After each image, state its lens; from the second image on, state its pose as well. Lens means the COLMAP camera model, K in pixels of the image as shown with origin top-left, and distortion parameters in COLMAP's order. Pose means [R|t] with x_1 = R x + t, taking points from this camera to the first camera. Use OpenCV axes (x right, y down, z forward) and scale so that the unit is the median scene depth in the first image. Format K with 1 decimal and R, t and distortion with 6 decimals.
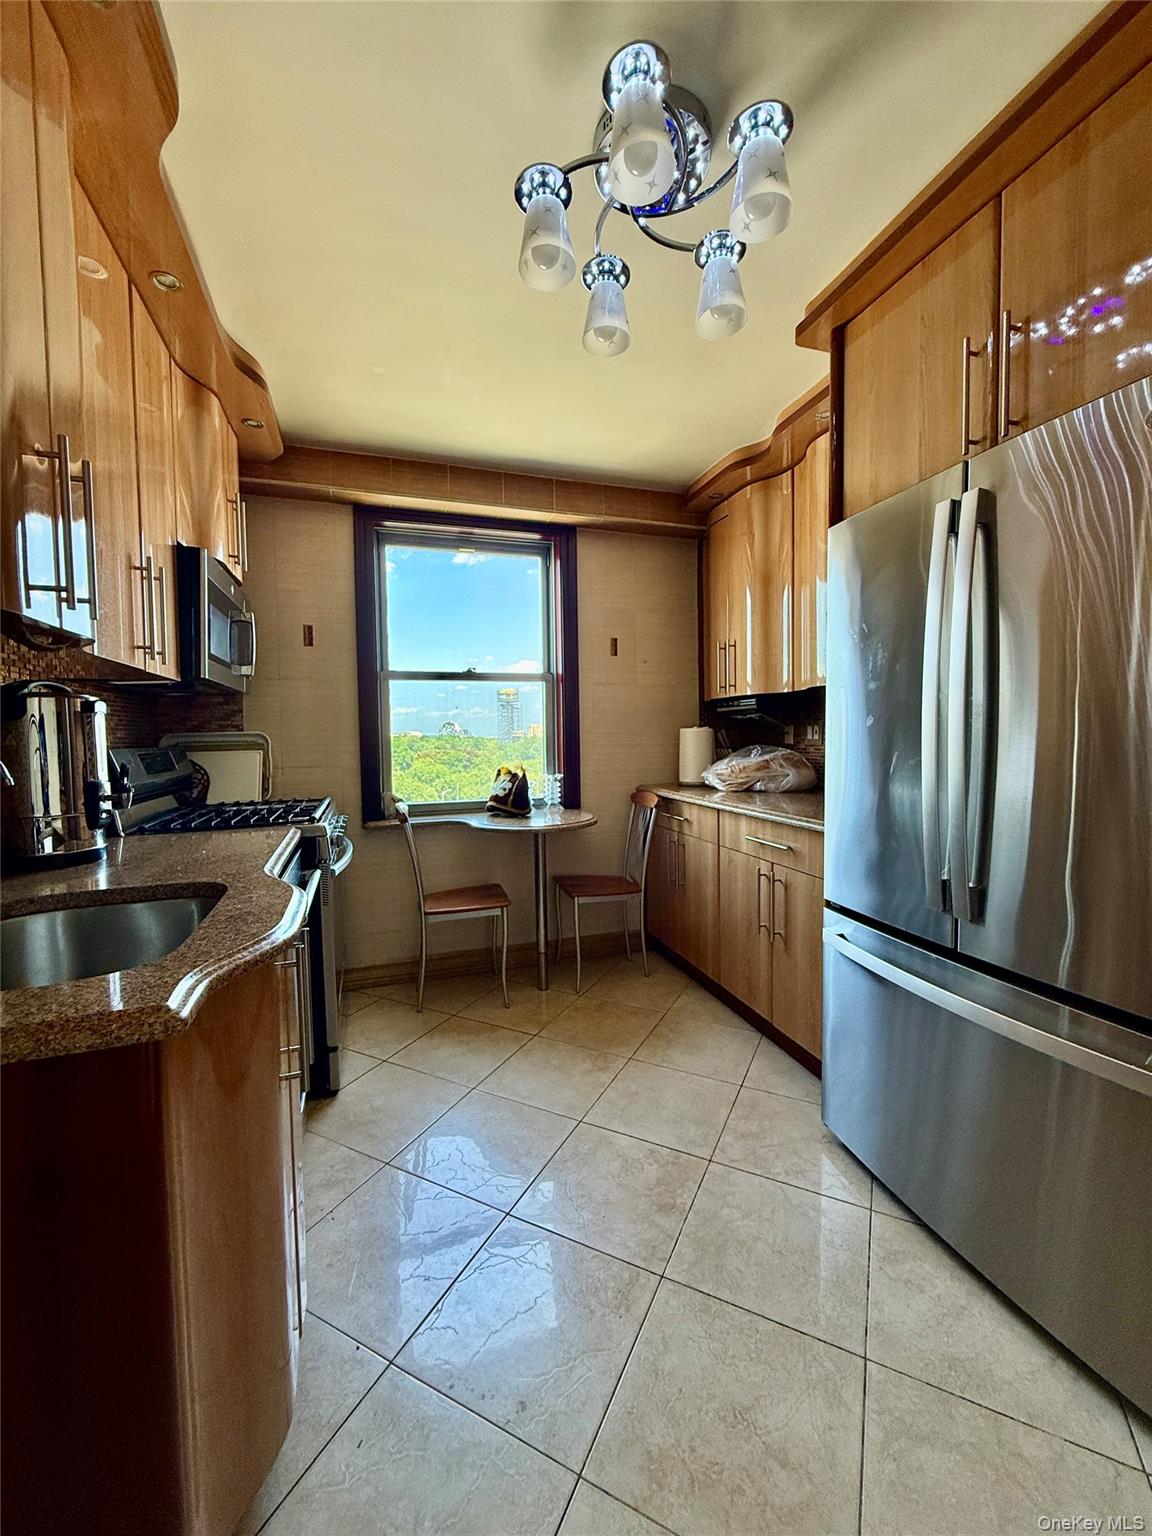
lens RADIAL K [[612.5, 0, 575.5], [0, 612.5, 766.3], [0, 0, 1]] dist [0.002196, 0.000598]
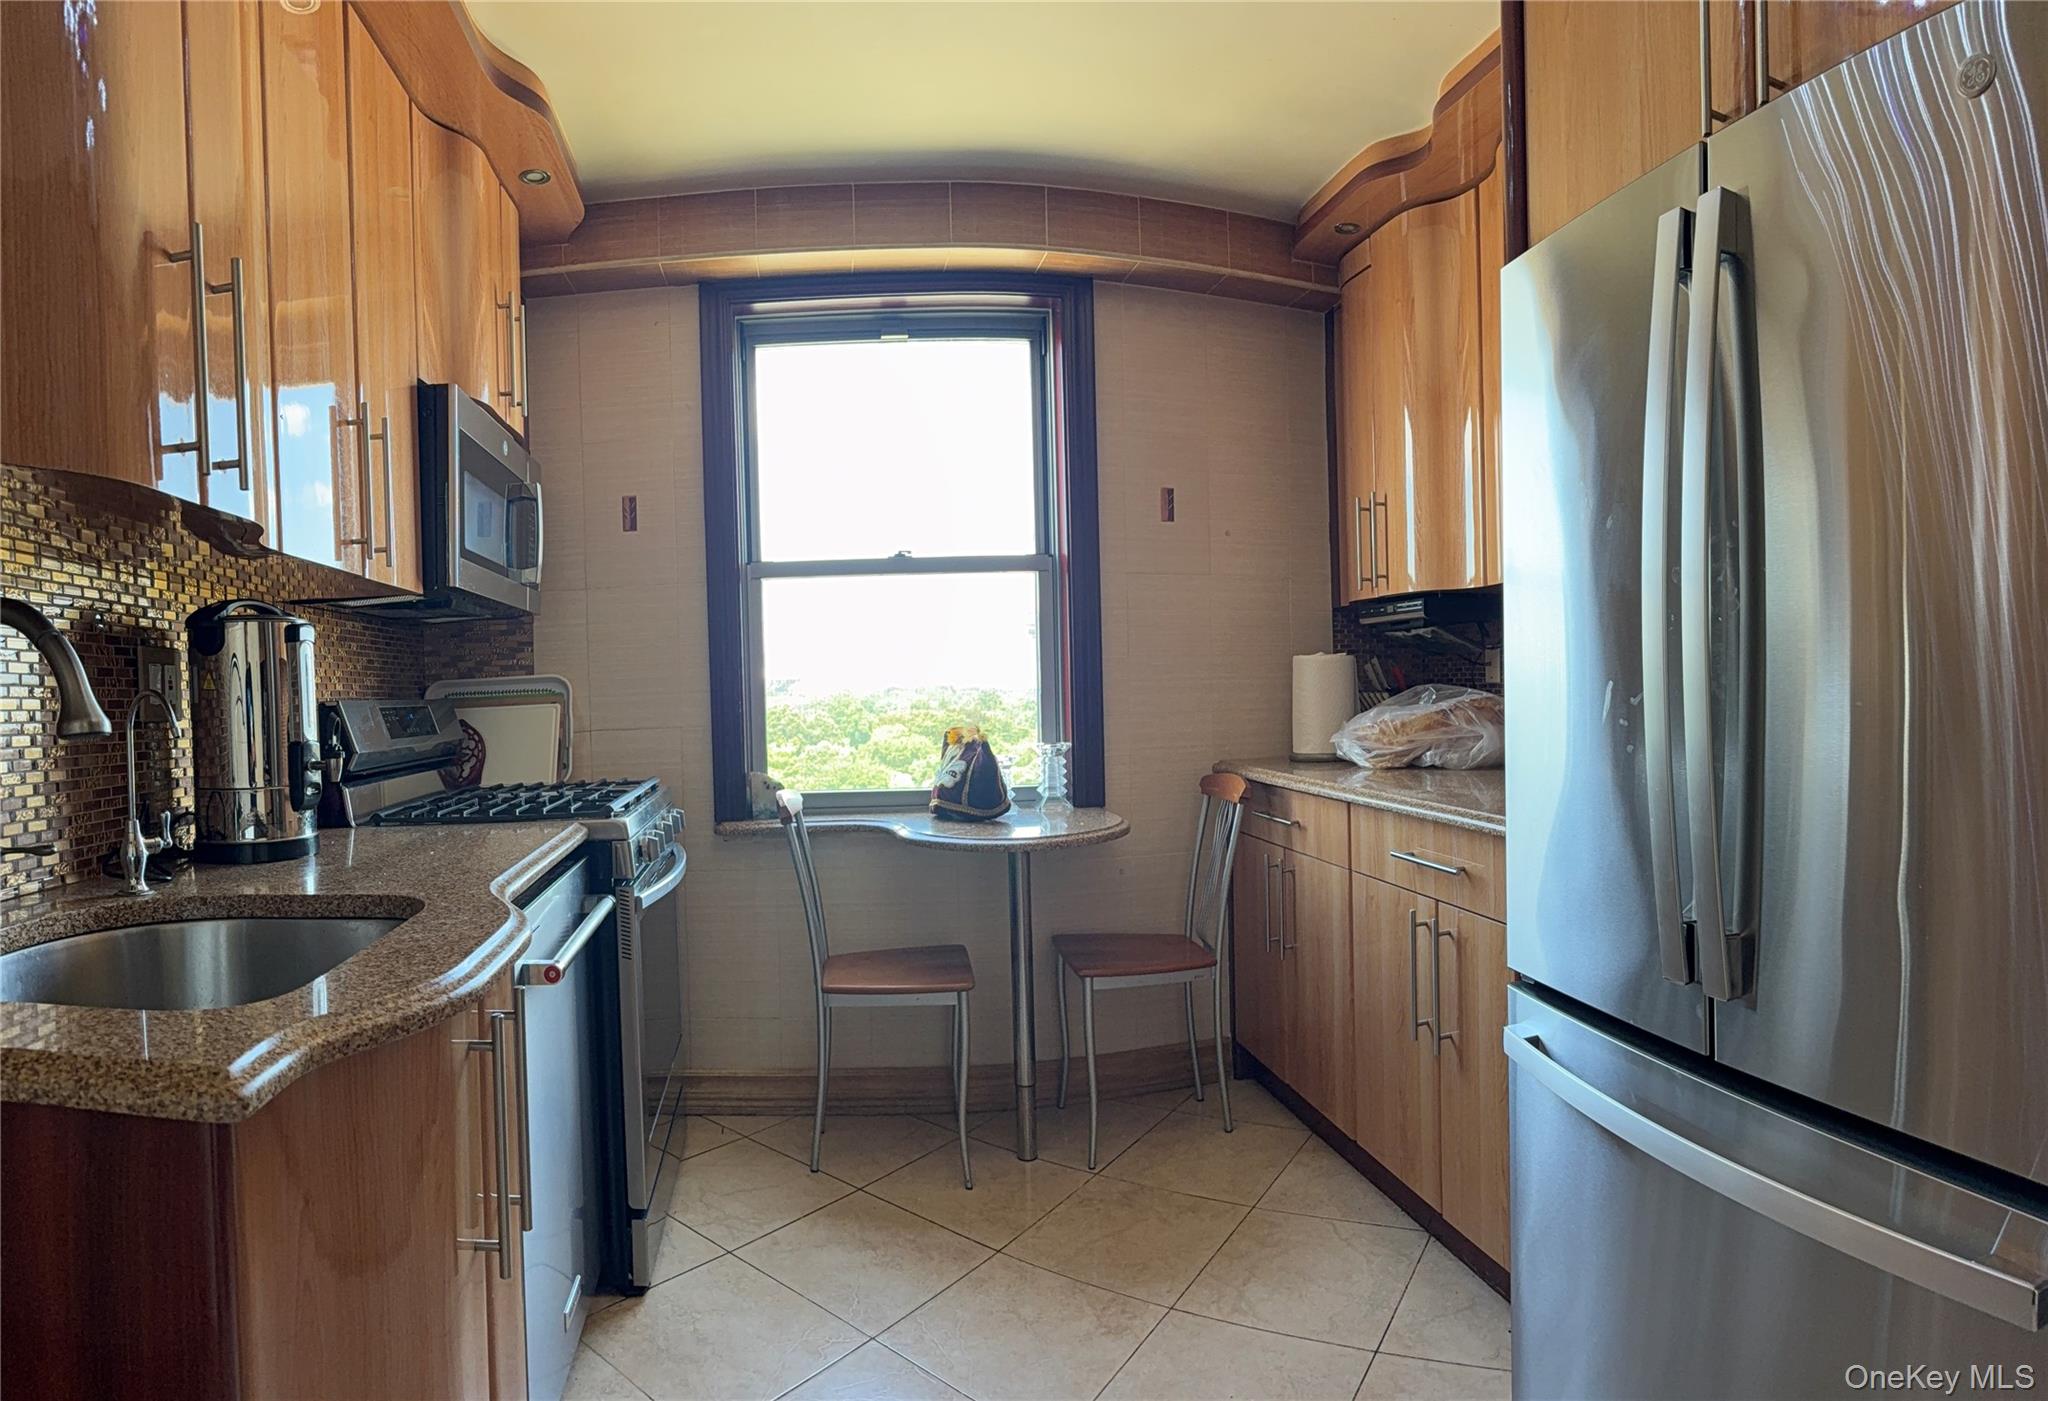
lens RADIAL K [[1318.3, 0, 974.7], [0, 1318.3, 697.0], [0, 0, 1]] dist [-0.004901, -0.002307]
pose [[0.981146, -0.016240, -0.192583, 0.135295], [0.008843, 0.999192, -0.039206, 0.021129], [0.193064, 0.036764, 0.980497, -0.169988]]
